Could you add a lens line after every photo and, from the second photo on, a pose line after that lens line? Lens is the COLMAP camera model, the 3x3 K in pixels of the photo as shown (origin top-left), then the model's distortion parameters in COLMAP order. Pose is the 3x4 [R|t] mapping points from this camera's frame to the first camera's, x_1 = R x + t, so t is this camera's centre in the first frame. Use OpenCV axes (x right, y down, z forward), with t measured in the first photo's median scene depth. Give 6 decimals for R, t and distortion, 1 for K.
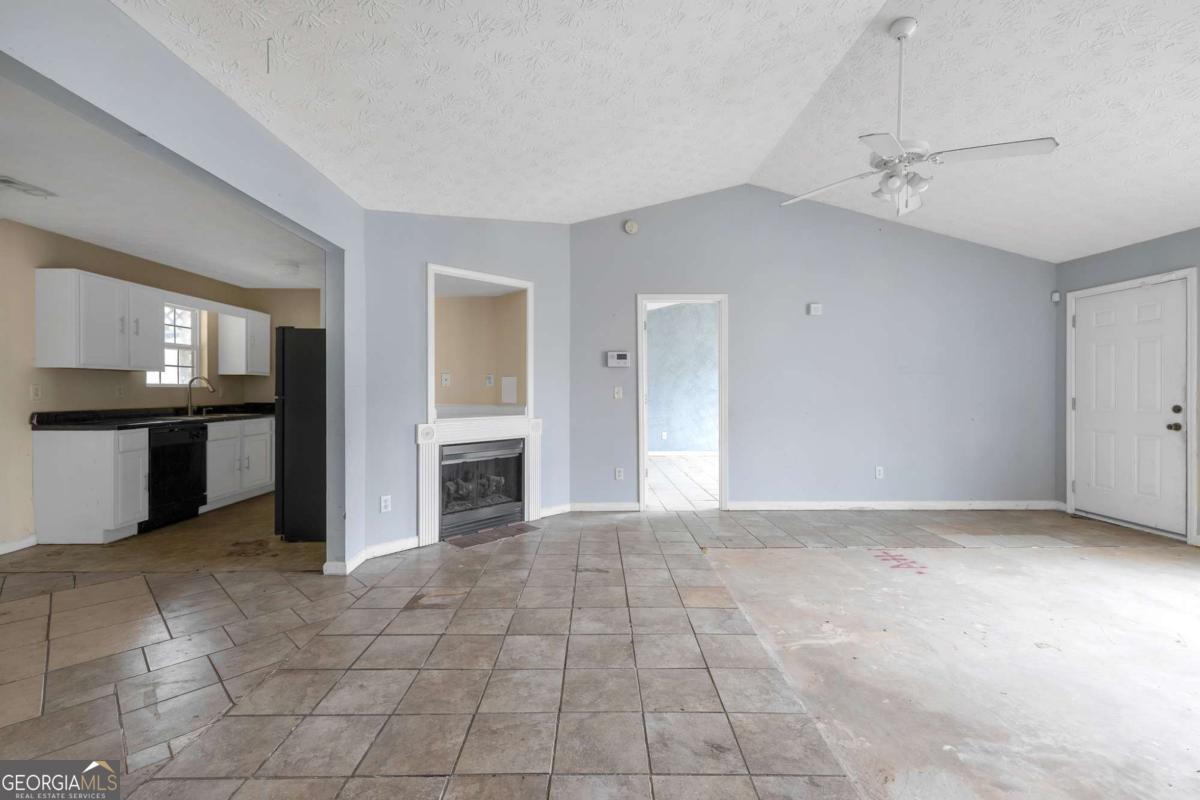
lens RADIAL K [[512.9, 0, 601.2], [0, 512.9, 390.4], [0, 0, 1]] dist [-0.001838, -0.000359]
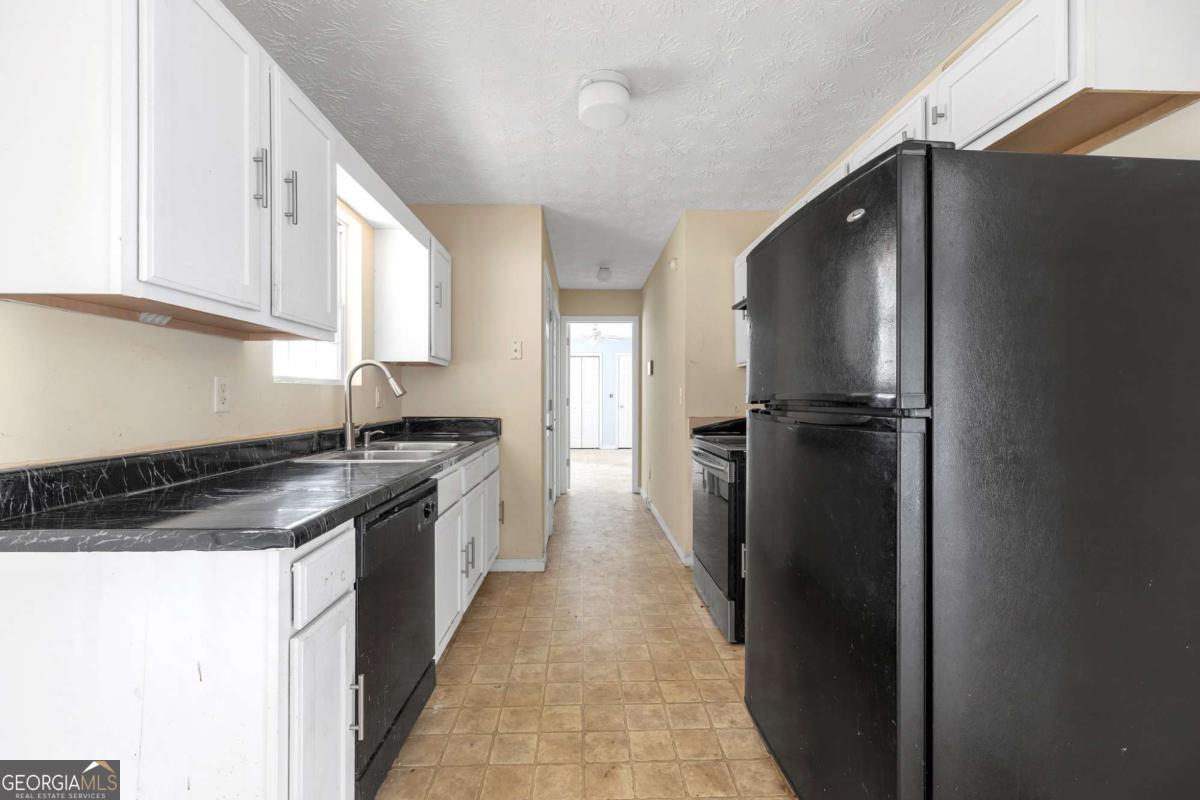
lens RADIAL K [[491.4, 0, 600.0], [0, 491.4, 400.0], [0, 0, 1]] dist [0.000451, -0.000021]
pose [[0.999615, 0.000048, 0.027733, -0.747225], [-0.000159, 0.999992, 0.003981, 0.005259], [-0.027733, -0.003984, 0.999607, 0.702609]]
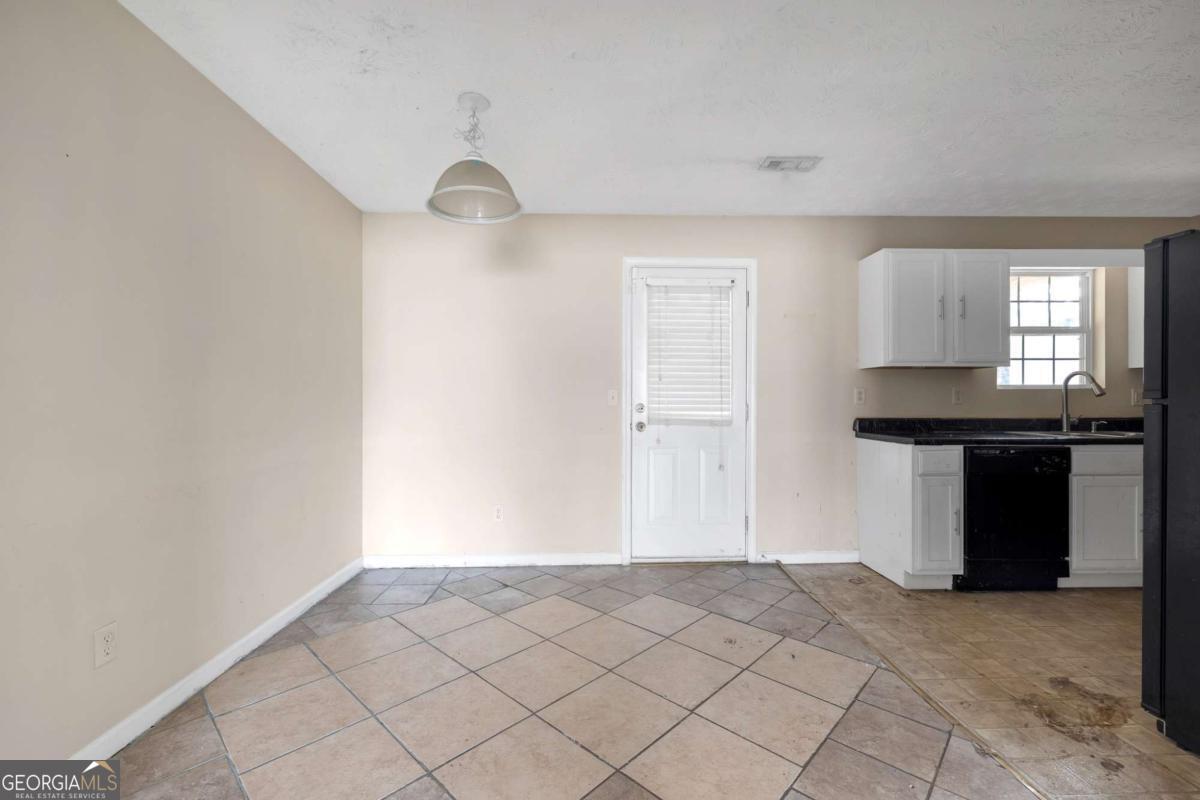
lens RADIAL K [[509.3, 0, 593.5], [0, 509.3, 403.3], [0, 0, 1]] dist [0.001505, -0.000170]
pose [[0.003273, 0.003760, -0.999988, -0.181118], [0.000132, 0.999993, 0.003760, 0.012275], [0.999995, -0.000144, 0.003272, 0.486616]]
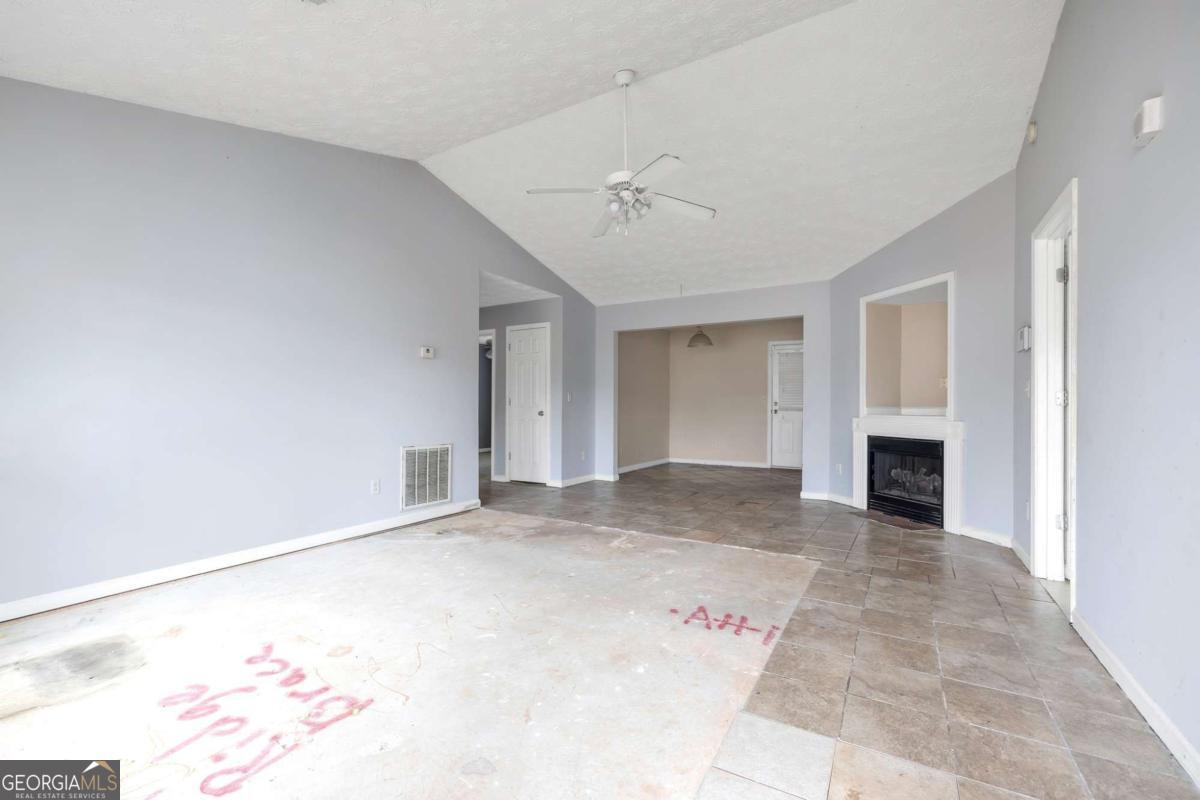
lens RADIAL K [[509.3, 0, 593.5], [0, 509.3, 403.3], [0, 0, 1]] dist [0.001505, -0.000170]
pose [[-0.538093, -0.004862, -0.842872, 1.072245], [-0.003494, 0.999988, -0.003537, 0.030906], [0.842878, 0.001042, -0.538103, 1.043871]]
